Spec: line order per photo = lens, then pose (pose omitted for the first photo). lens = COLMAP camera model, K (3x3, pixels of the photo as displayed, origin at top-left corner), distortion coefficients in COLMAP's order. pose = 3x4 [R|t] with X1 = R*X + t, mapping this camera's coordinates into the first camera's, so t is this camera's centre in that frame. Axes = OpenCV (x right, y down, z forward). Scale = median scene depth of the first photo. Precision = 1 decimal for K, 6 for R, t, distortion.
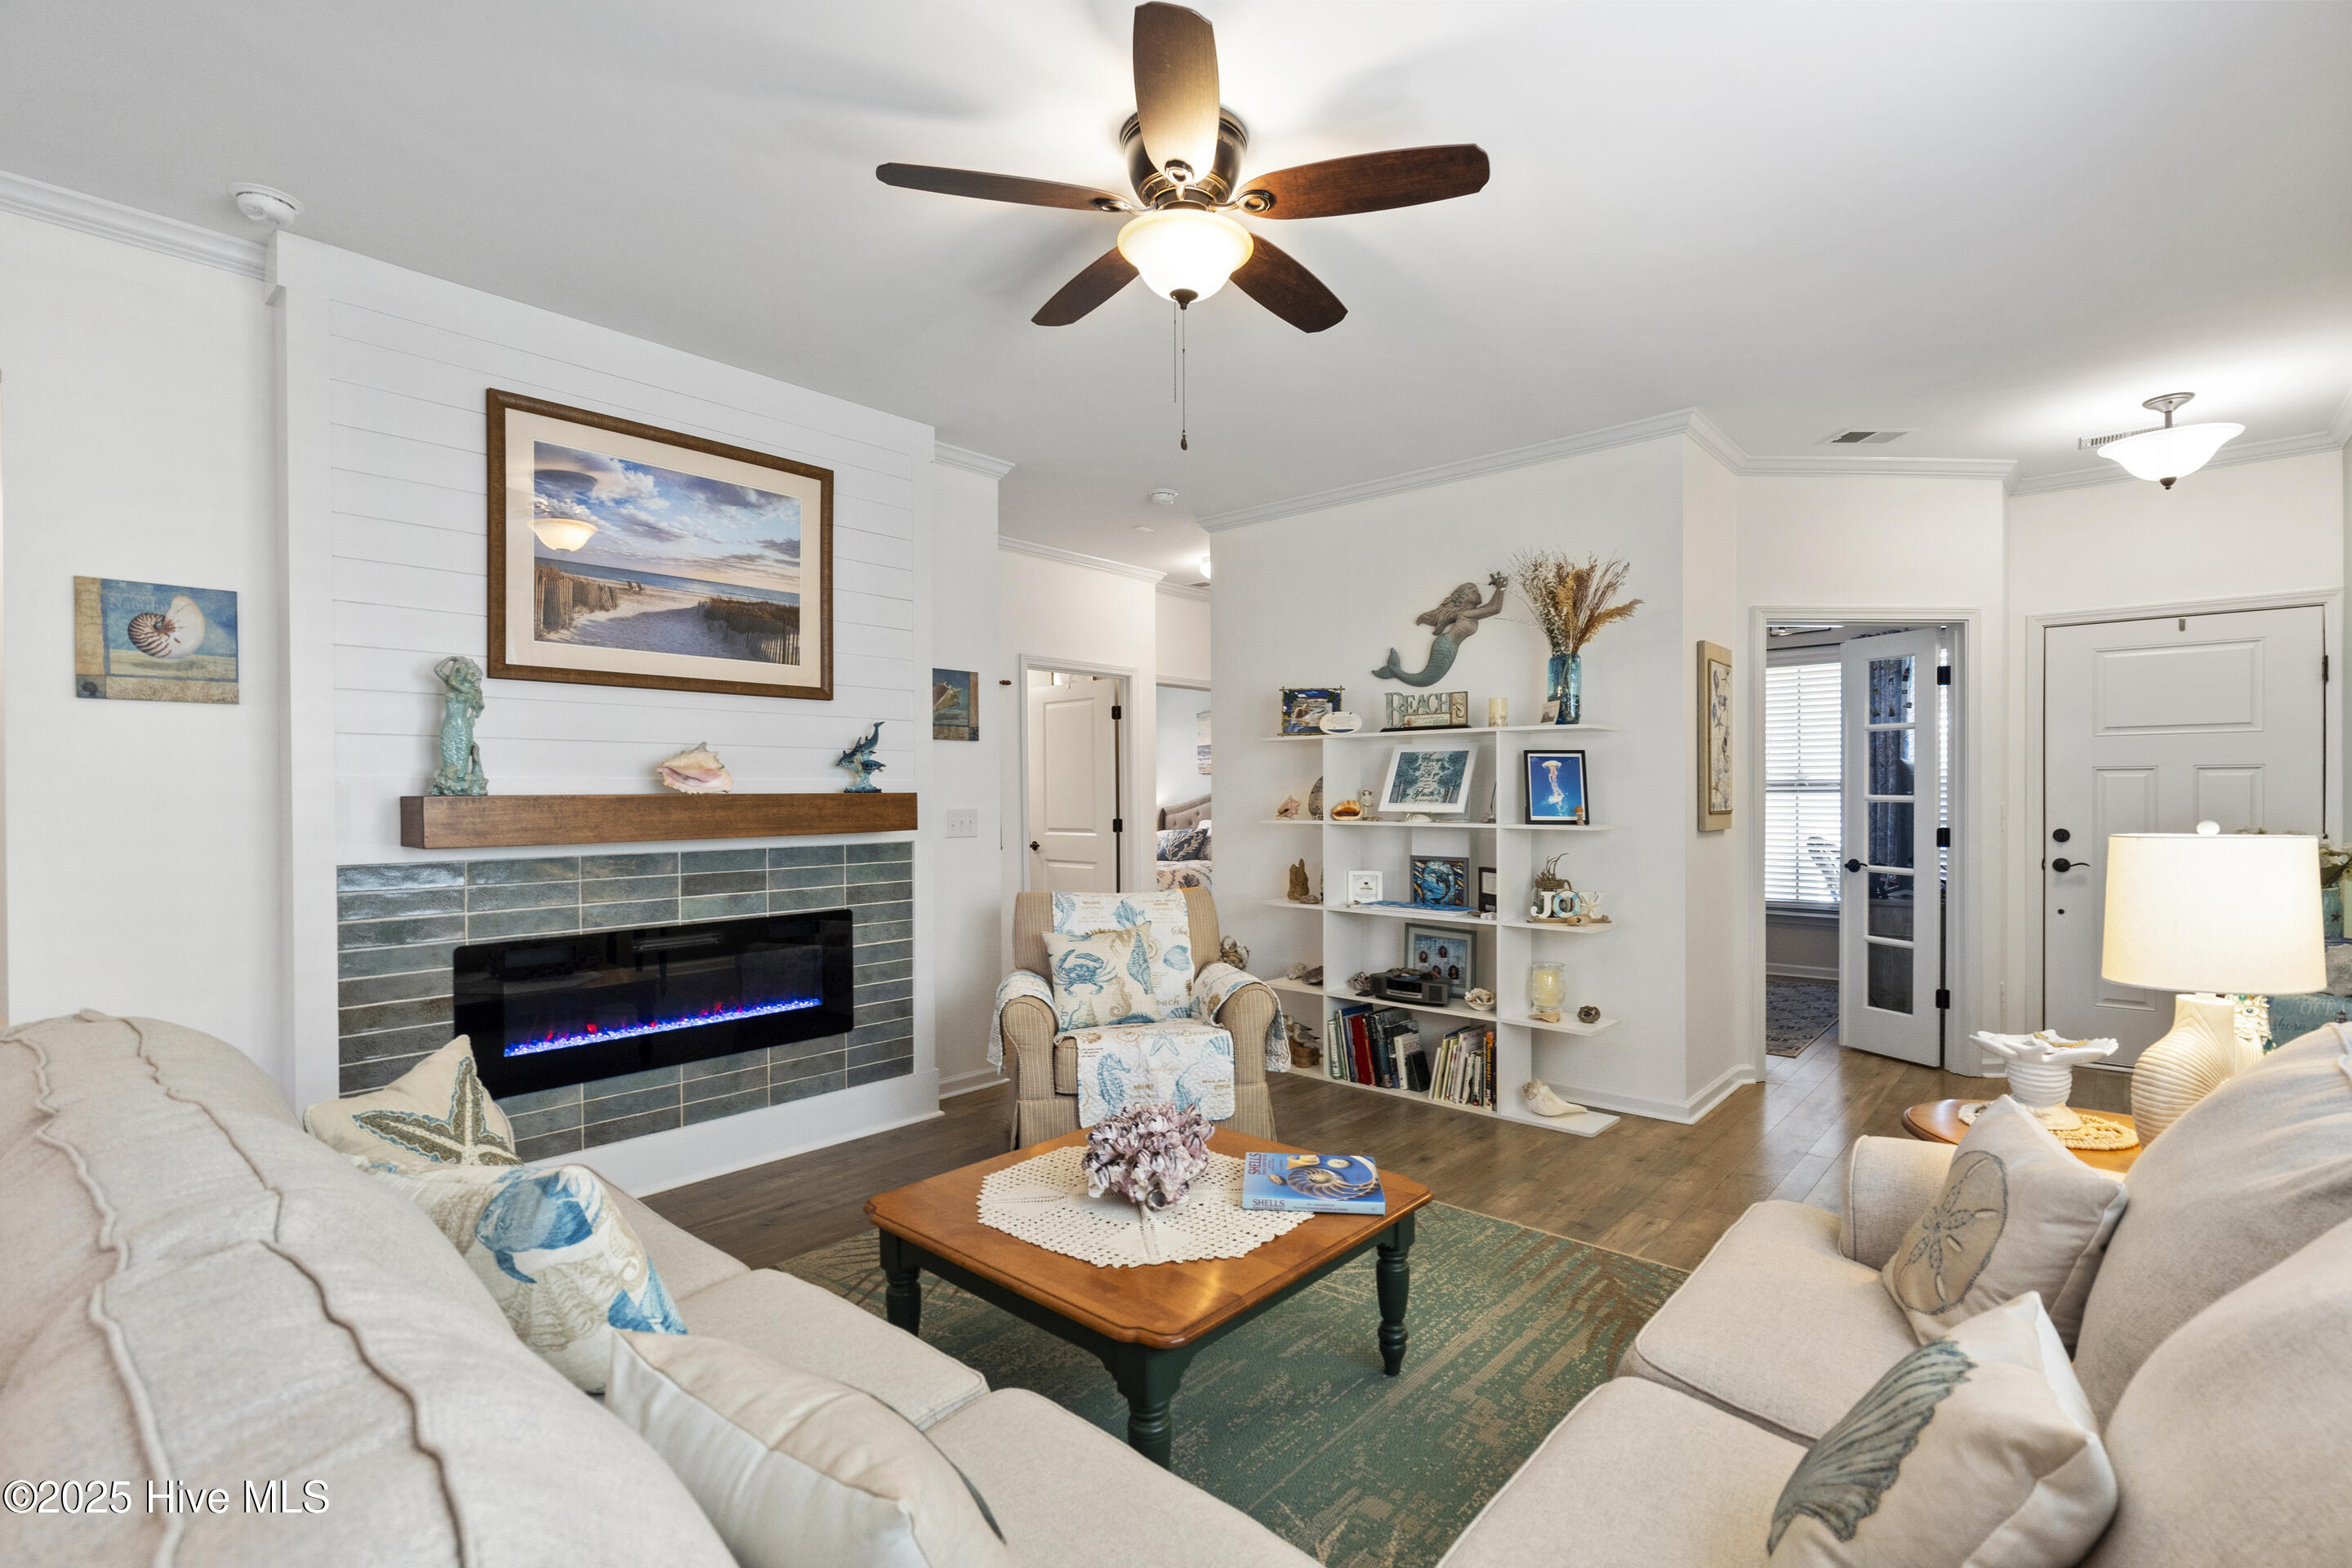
lens RADIAL K [[1081.7, 0, 1195.5], [0, 1081.7, 794.6], [0, 0, 1]] dist [-0.002882, 0.000806]
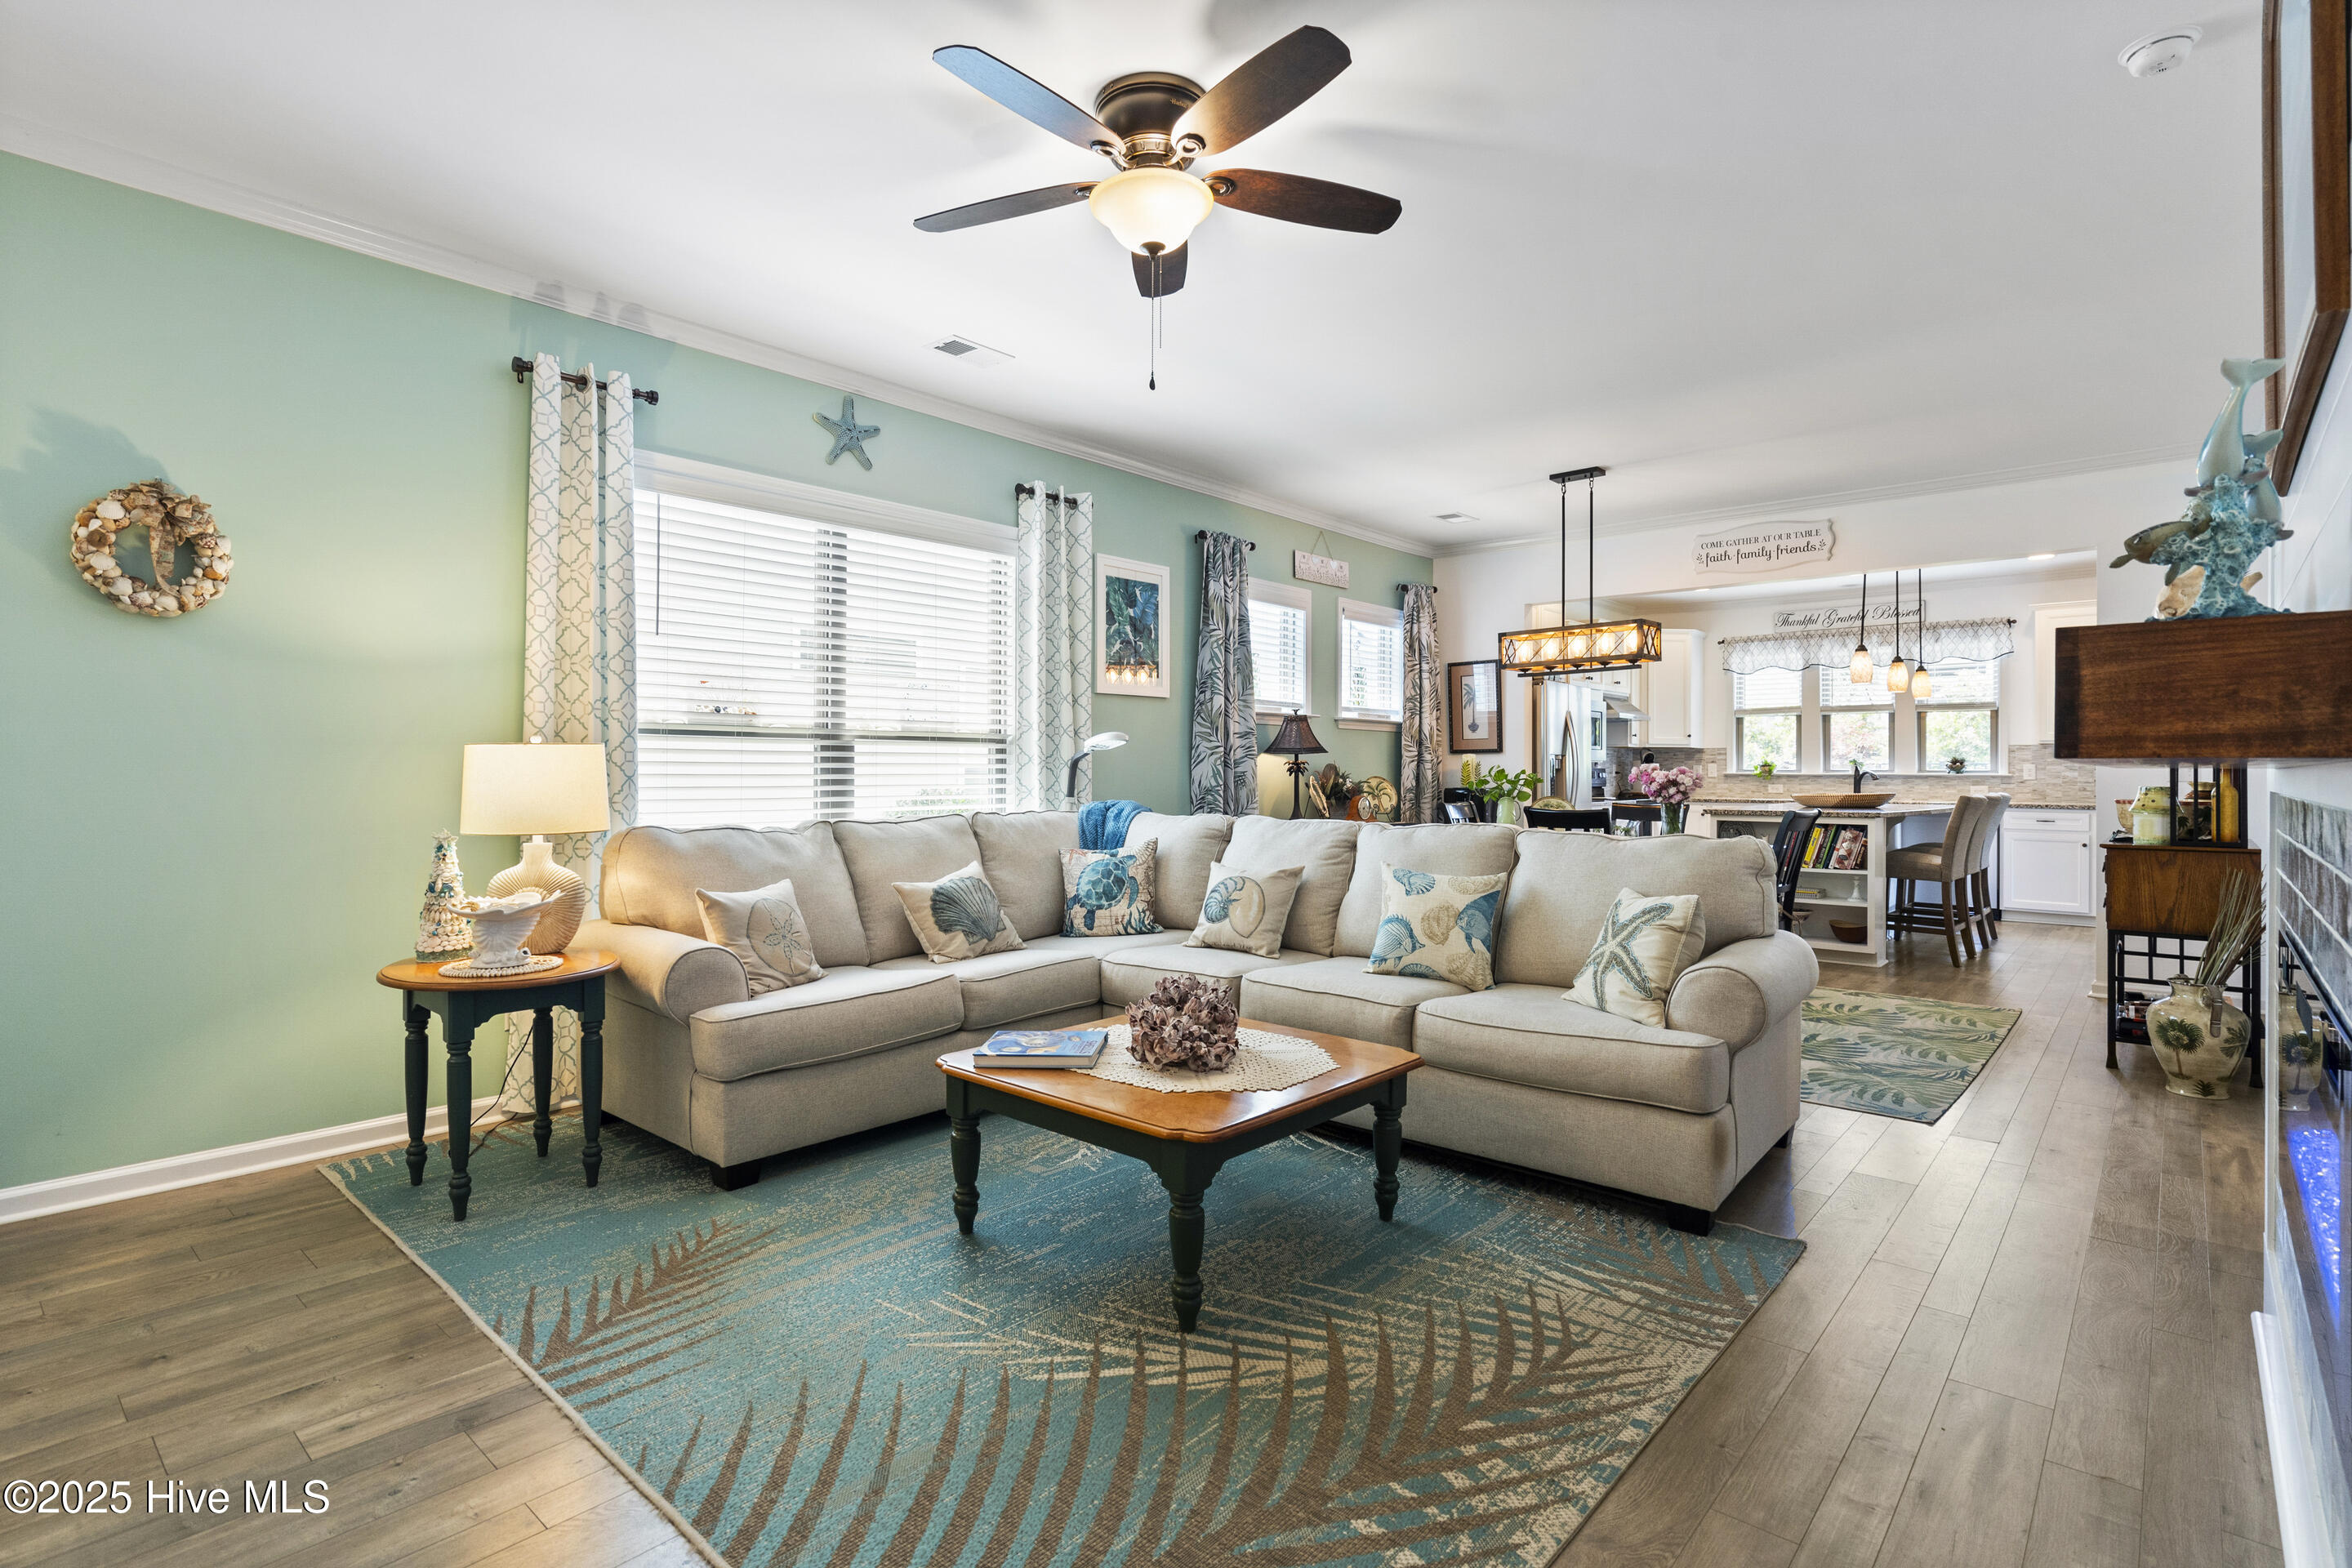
lens RADIAL K [[1129.5, 0, 1172.8], [0, 1129.5, 766.1], [0, 0, 1]] dist [-0.004055, 0.000597]
pose [[-0.999891, 0.001387, 0.014683, -0.029890], [0.001382, 0.999999, -0.000343, 0.035646], [-0.014684, -0.000323, -0.999892, 1.352137]]
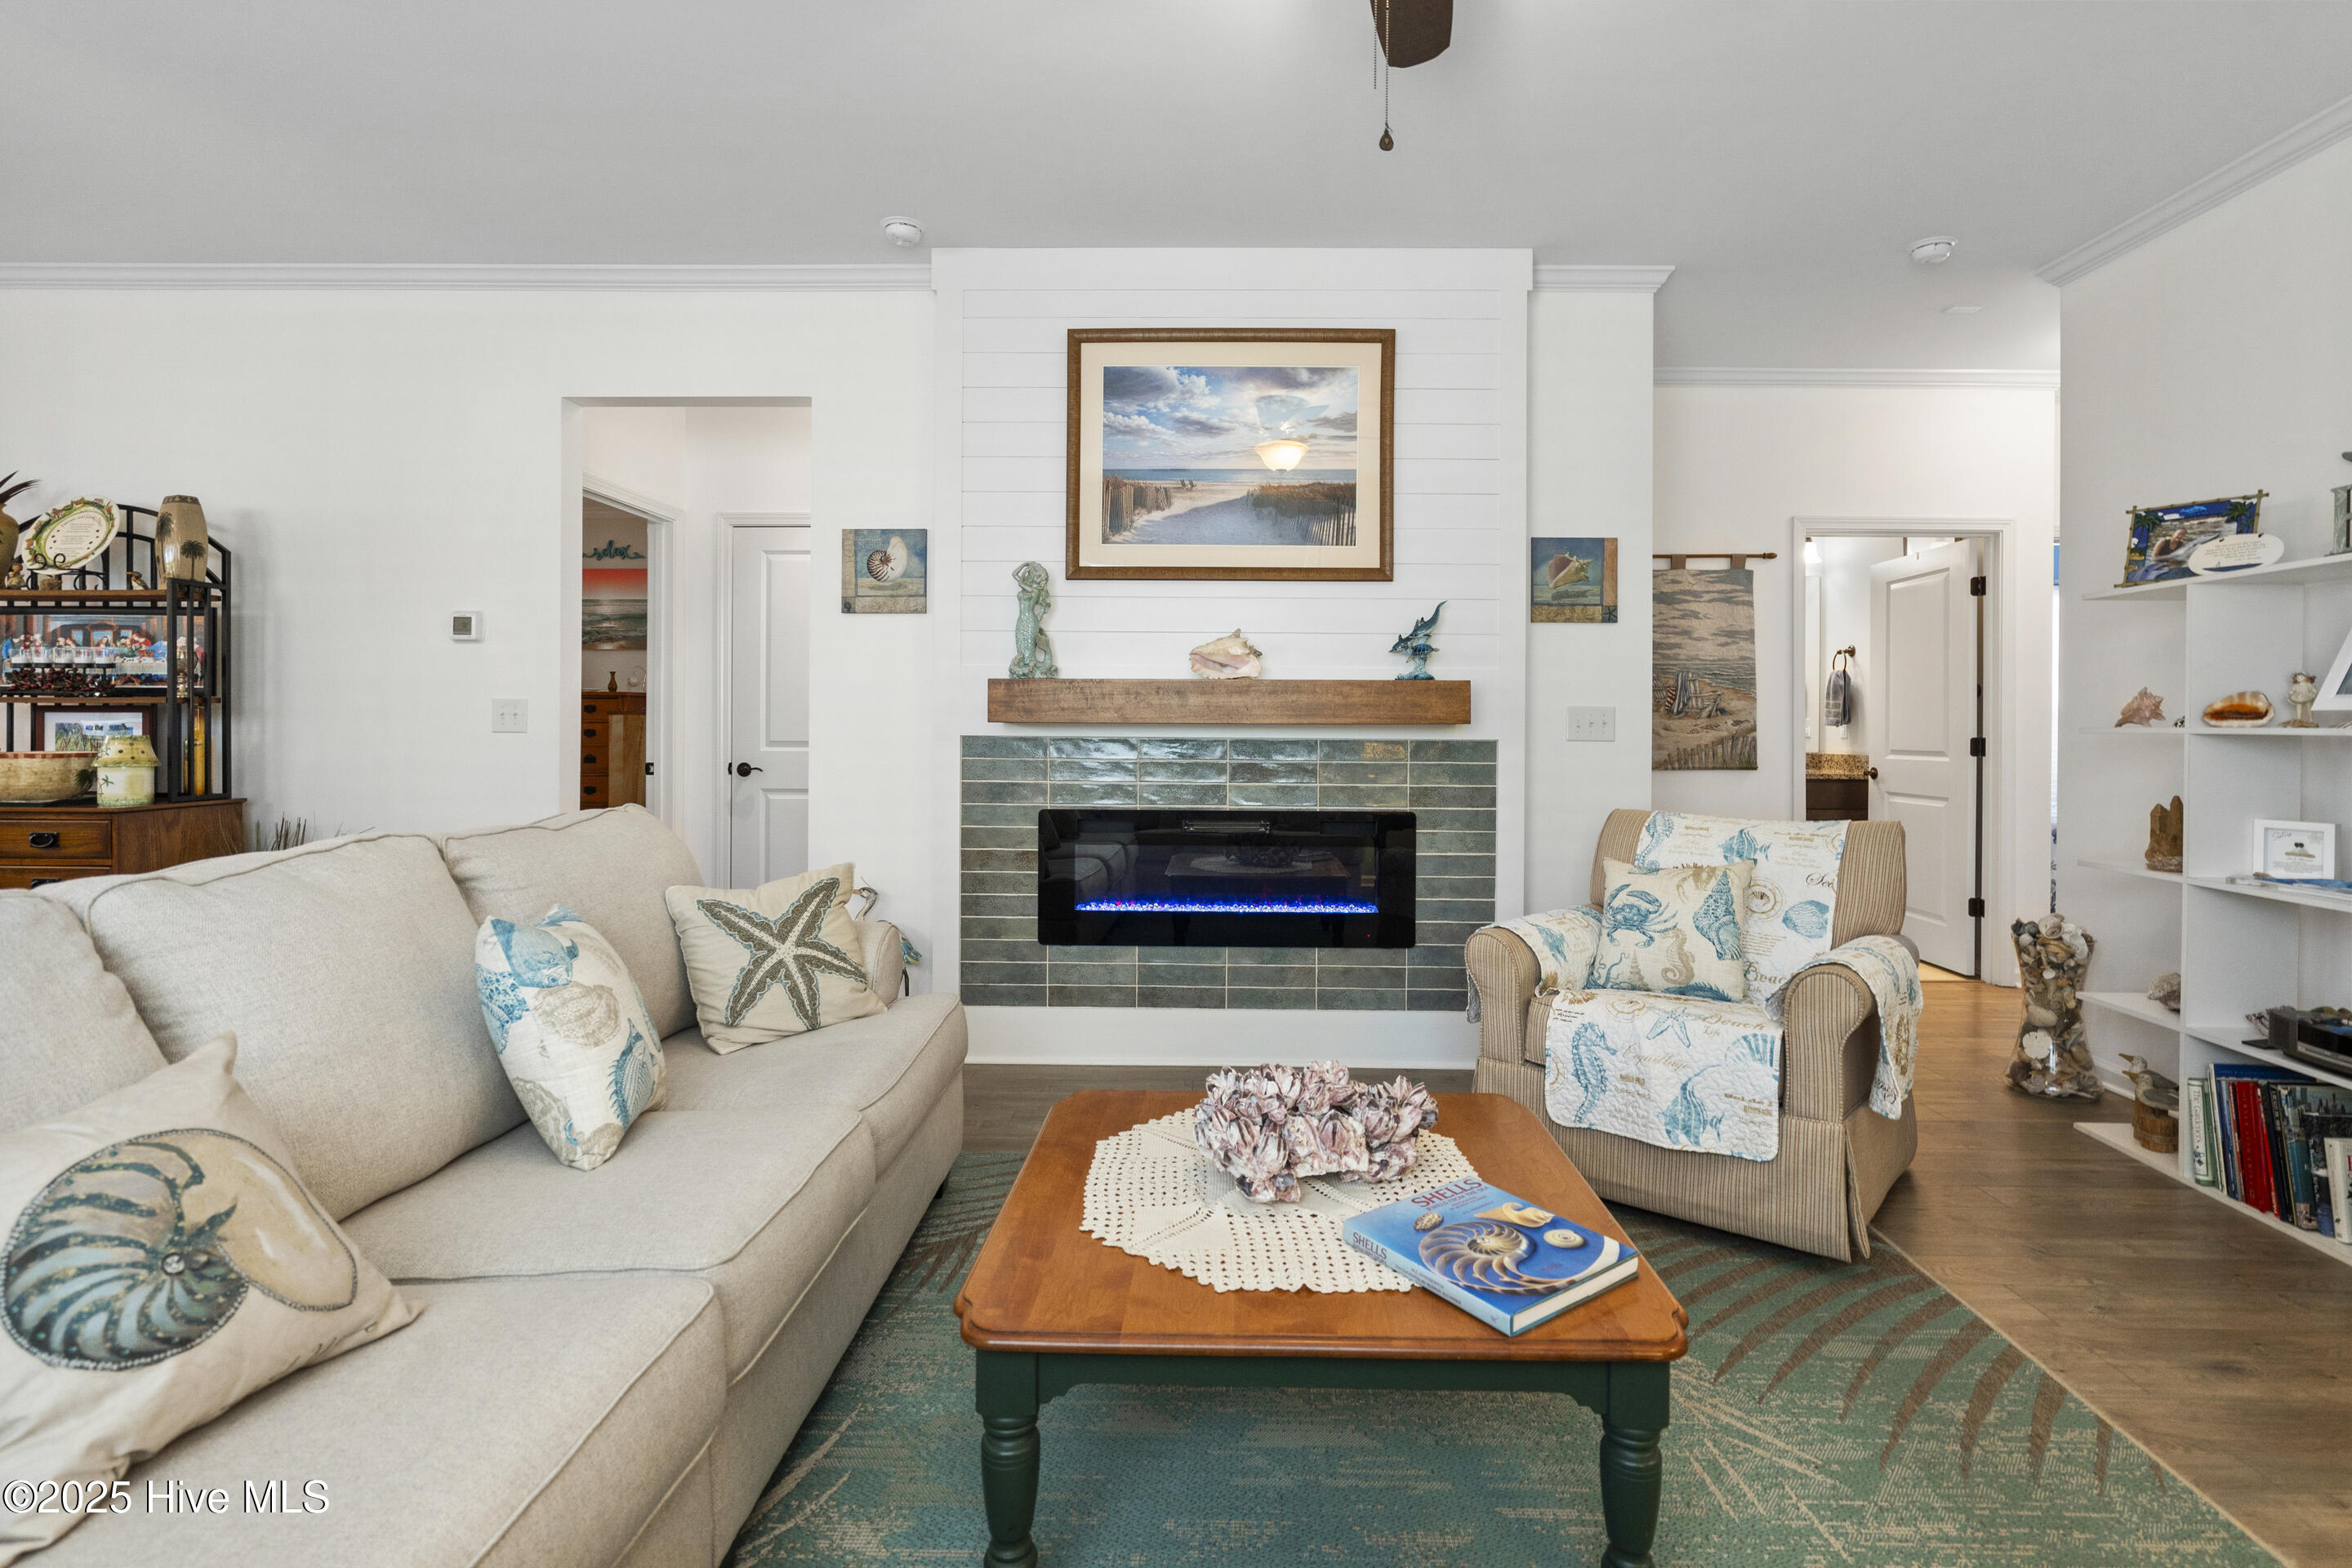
lens RADIAL K [[1127.0, 0, 1209.5], [0, 1127.0, 723.7], [0, 0, 1]] dist [-0.004718, 0.000595]
pose [[0.643602, 0.007786, -0.765321, 0.303824], [-0.012642, 0.999920, -0.000459, 0.036855], [0.765256, 0.009971, 0.643649, 0.280689]]
